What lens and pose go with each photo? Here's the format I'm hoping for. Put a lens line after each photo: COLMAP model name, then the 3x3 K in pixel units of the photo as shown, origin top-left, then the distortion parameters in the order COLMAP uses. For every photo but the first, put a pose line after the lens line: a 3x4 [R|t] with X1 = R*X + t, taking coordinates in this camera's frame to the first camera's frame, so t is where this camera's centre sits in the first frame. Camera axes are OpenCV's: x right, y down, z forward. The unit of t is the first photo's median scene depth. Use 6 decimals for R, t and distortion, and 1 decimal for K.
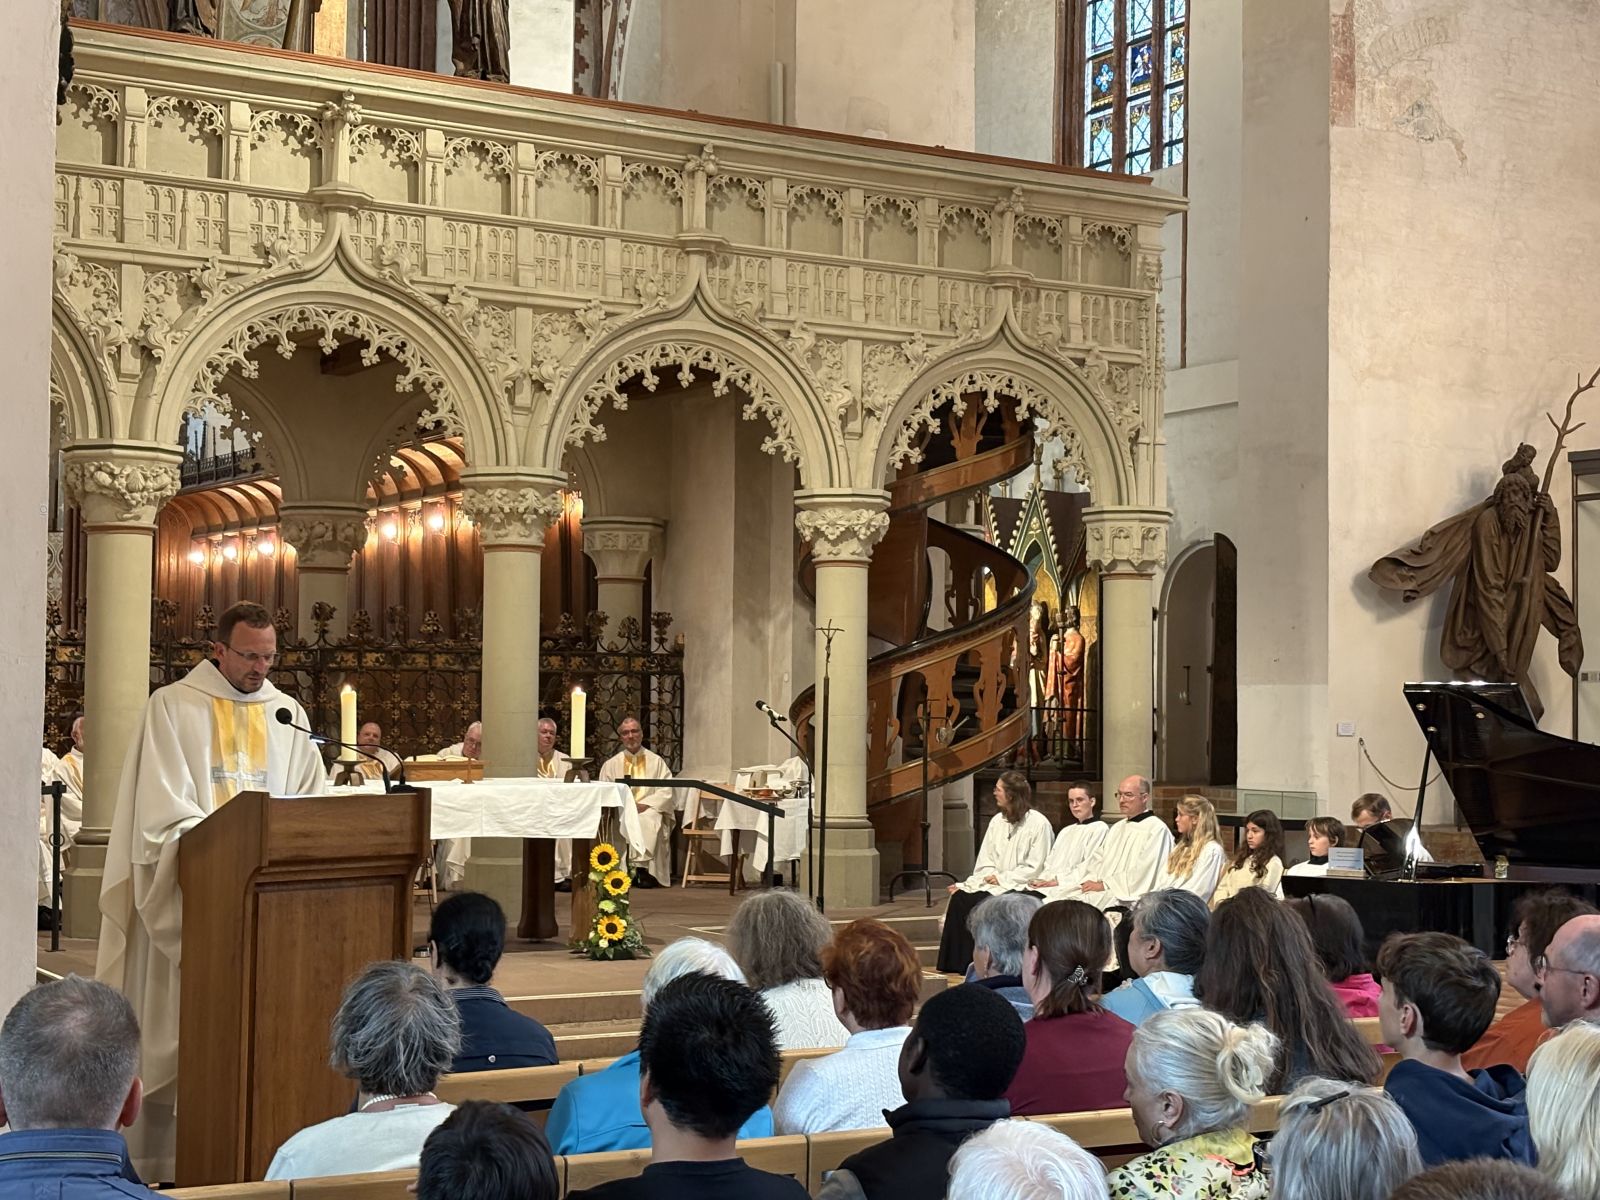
lens RADIAL K [[2513.3, 0, 809.5], [0, 2513.3, 616.3], [0, 0, 1]] dist [0.113308, 0.000000]
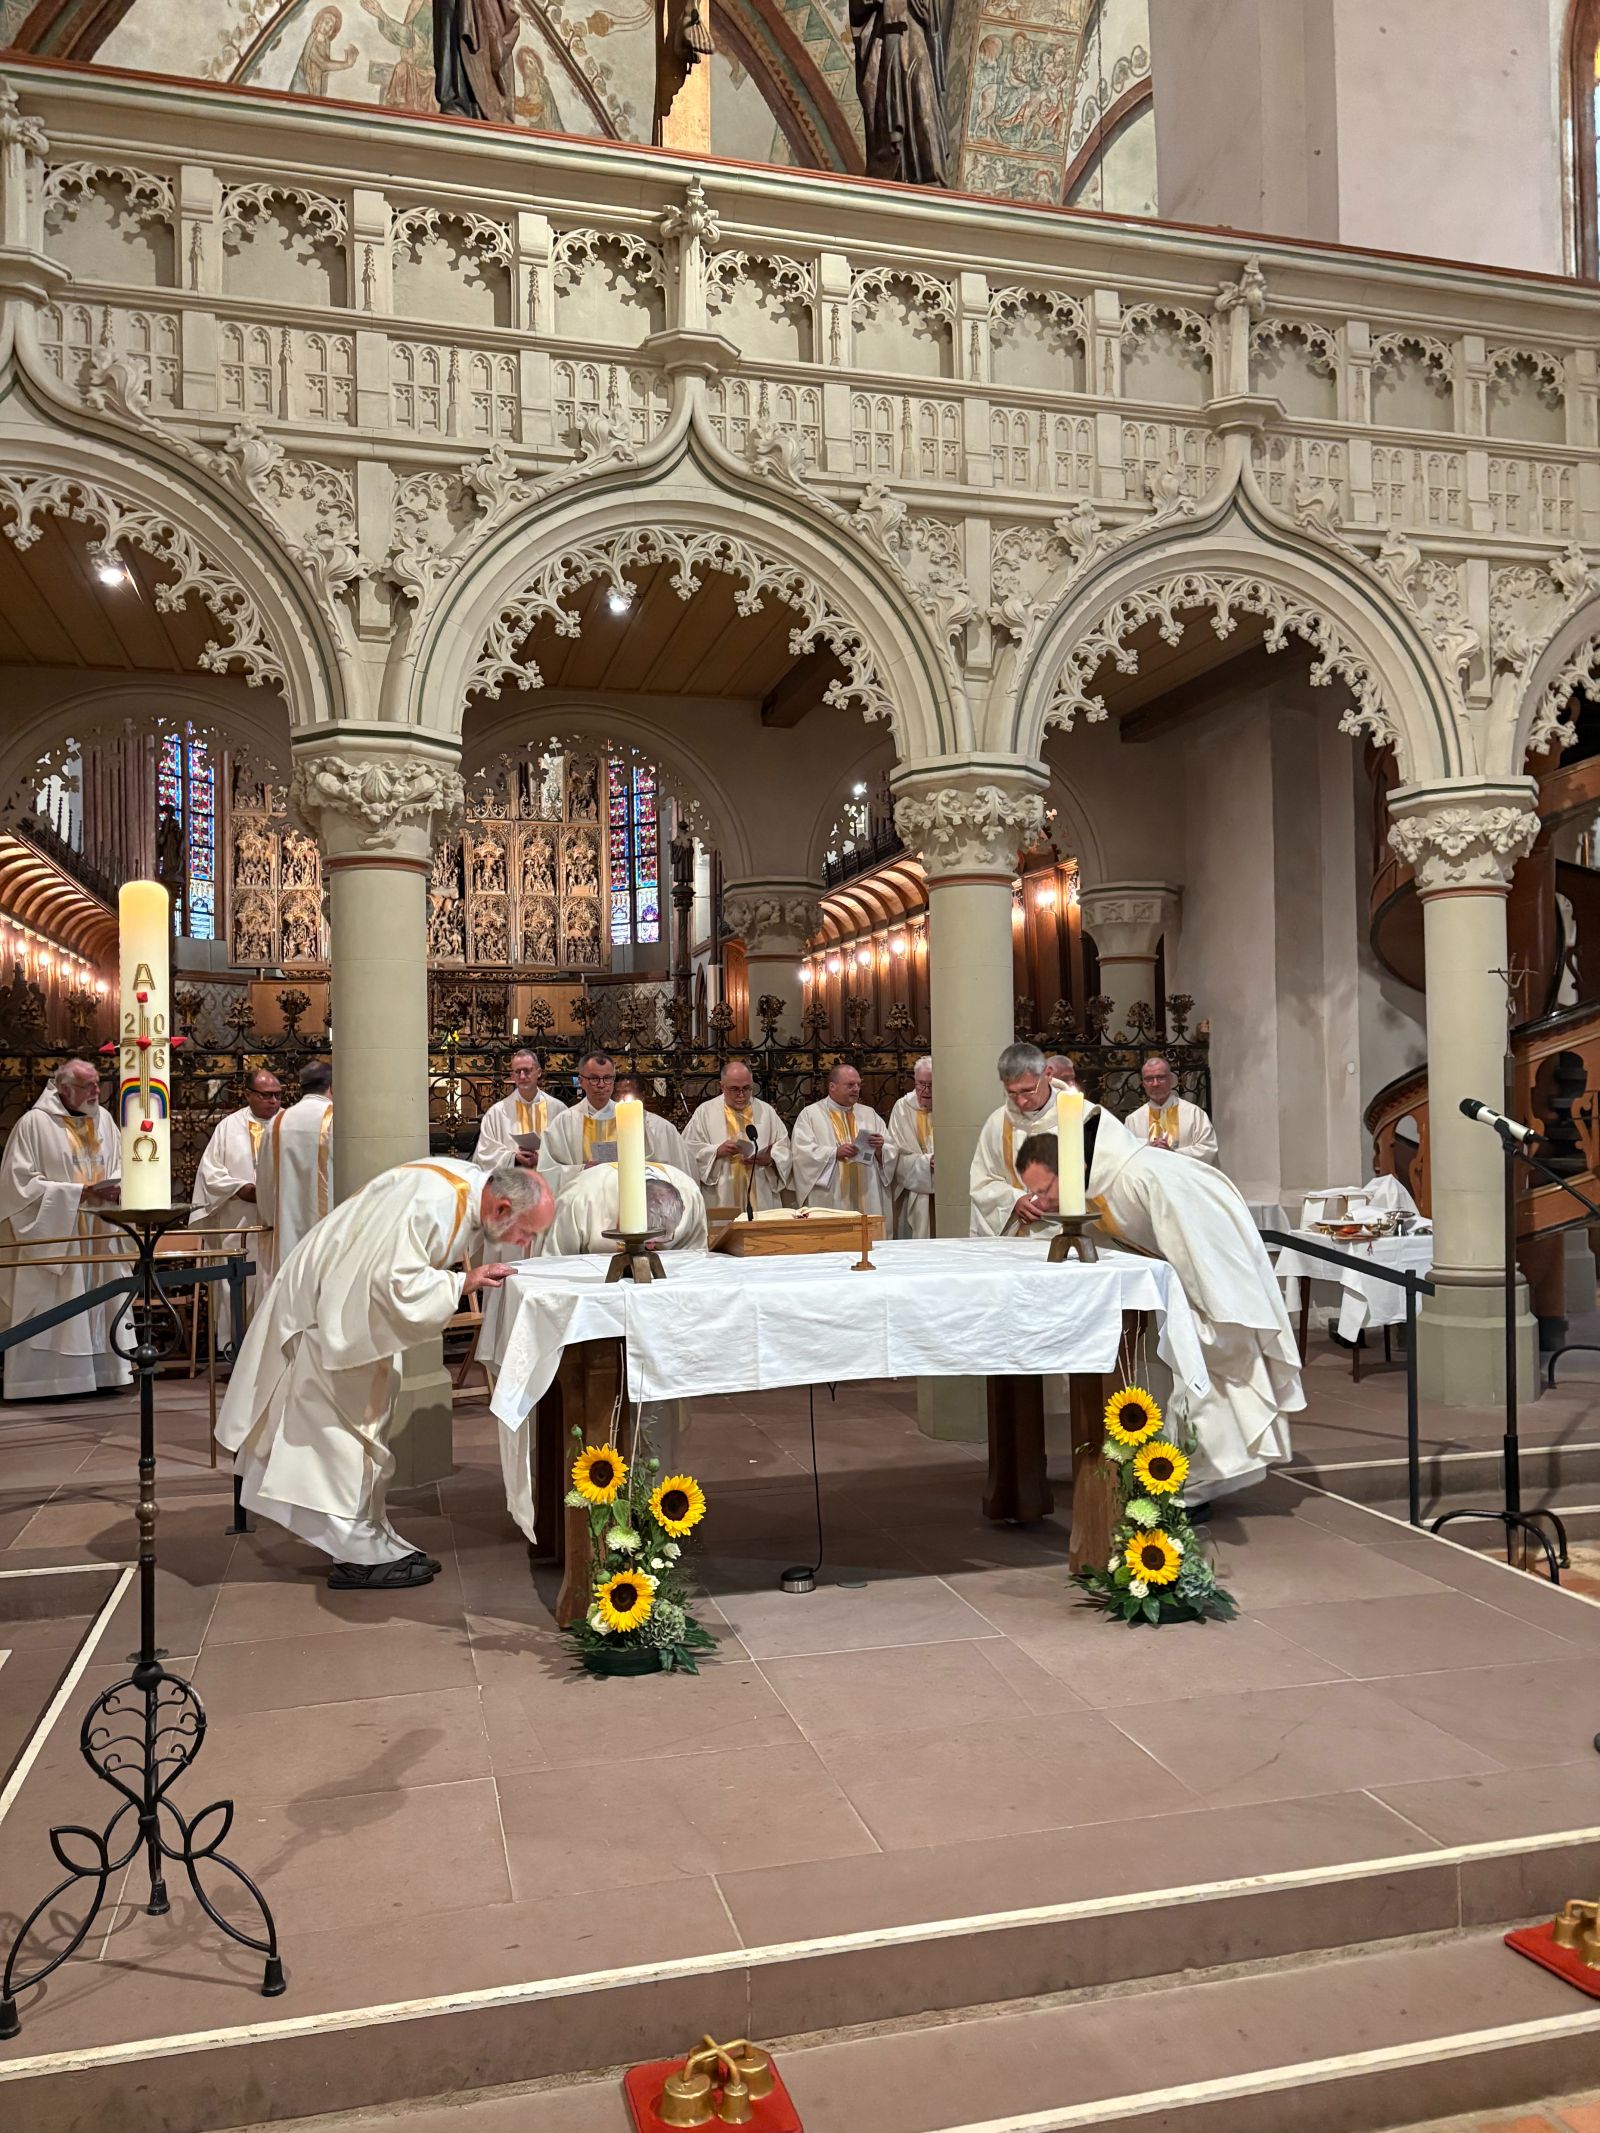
lens RADIAL K [[1611.2, 0, 787.2], [0, 1611.2, 1080.6], [0, 0, 1]] dist [0.024477, -0.011909]
pose [[0.961768, -0.029620, -0.272258, -0.049487], [0.034699, 0.999302, 0.013858, 0.018512], [0.271657, -0.022775, 0.962125, 0.572411]]
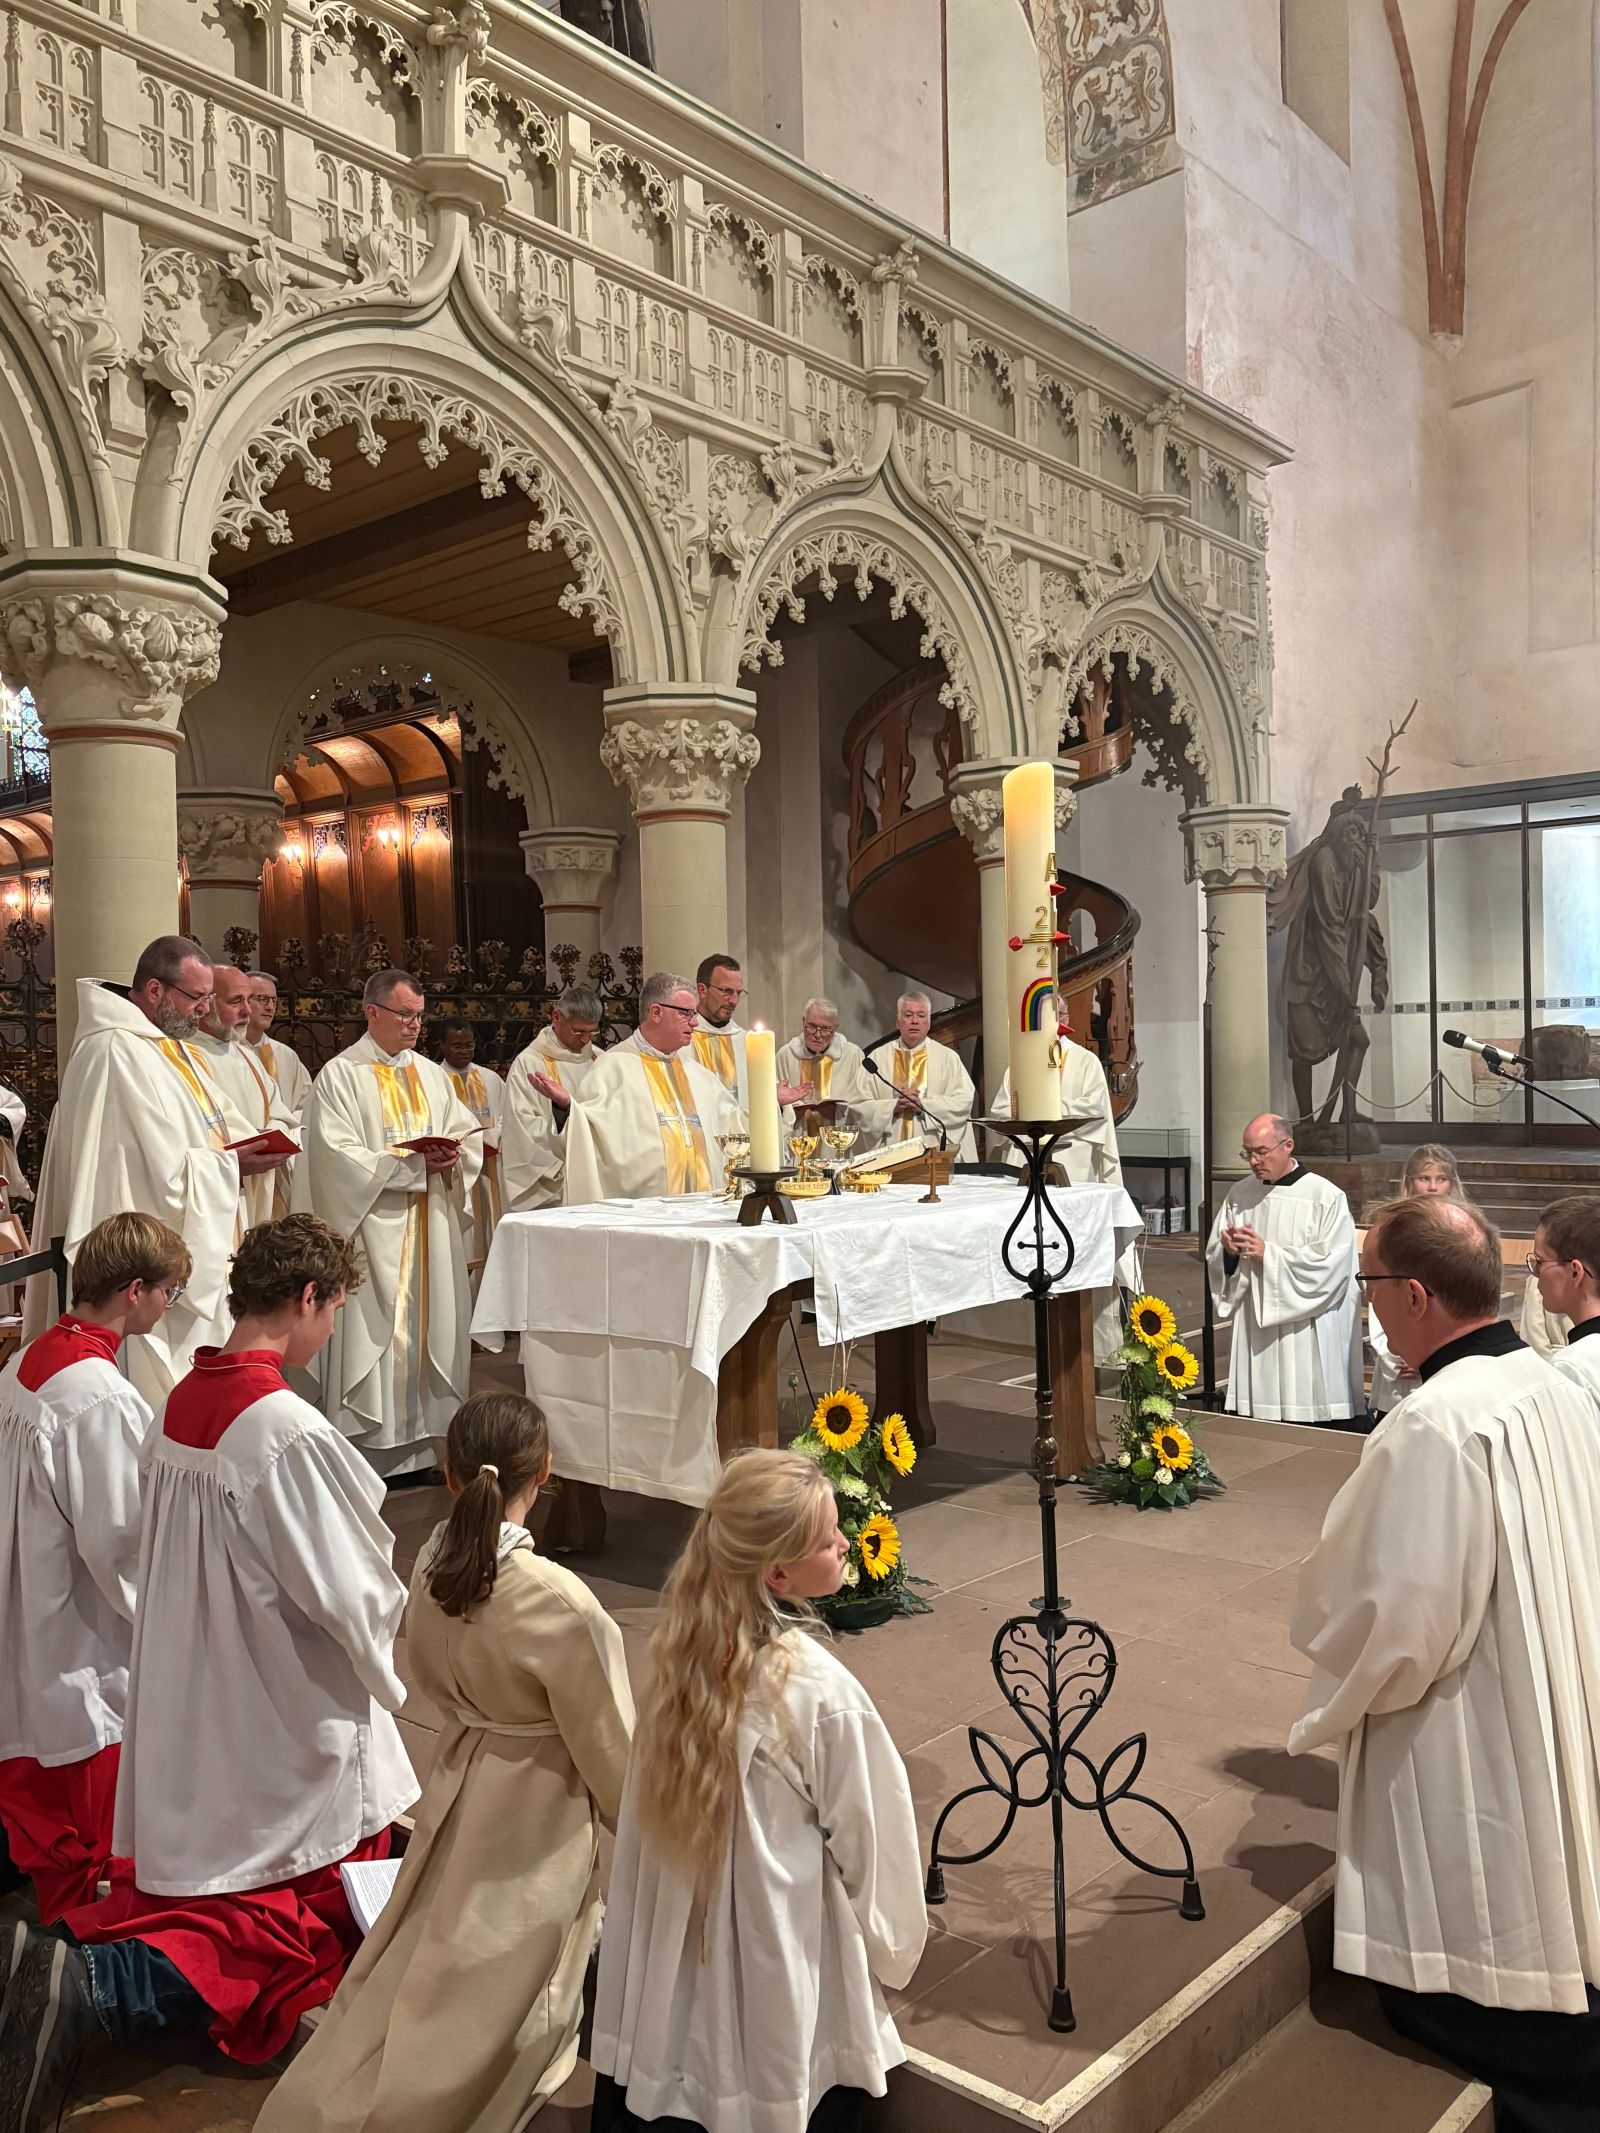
lens RADIAL K [[1738.3, 0, 789.7], [0, 1738.3, 1078.2], [0, 0, 1]] dist [0.035823, -0.016710]
pose [[0.951566, -0.032387, 0.305733, -0.232852], [0.018687, 0.998690, 0.047633, 0.019284], [-0.306875, -0.039613, 0.950925, 0.564838]]
